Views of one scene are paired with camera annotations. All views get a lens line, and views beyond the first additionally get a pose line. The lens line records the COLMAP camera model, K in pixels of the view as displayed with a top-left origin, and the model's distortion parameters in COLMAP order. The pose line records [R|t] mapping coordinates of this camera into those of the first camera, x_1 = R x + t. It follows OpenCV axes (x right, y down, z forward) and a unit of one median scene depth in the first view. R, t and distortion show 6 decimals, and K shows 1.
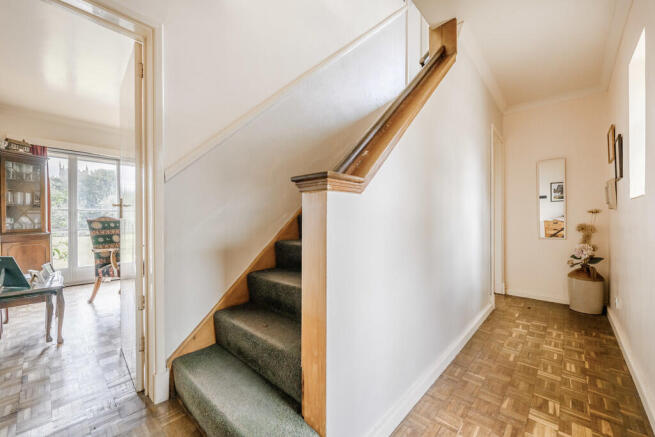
lens RADIAL K [[260.0, 0, 327.8], [0, 260.0, 221.0], [0, 0, 1]] dist [0.003515, 0.000282]
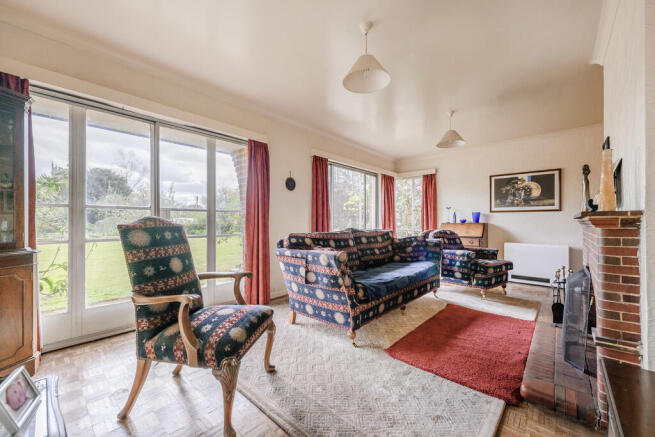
lens RADIAL K [[260.0, 0, 327.6], [0, 260.0, 218.0], [0, 0, 1]] dist [0.003515, 0.000282]
pose [[0.999893, -0.001448, 0.014534, -0.549970], [0.001627, 0.999923, -0.012302, -0.010133], [-0.014515, 0.012324, 0.999819, 0.532099]]
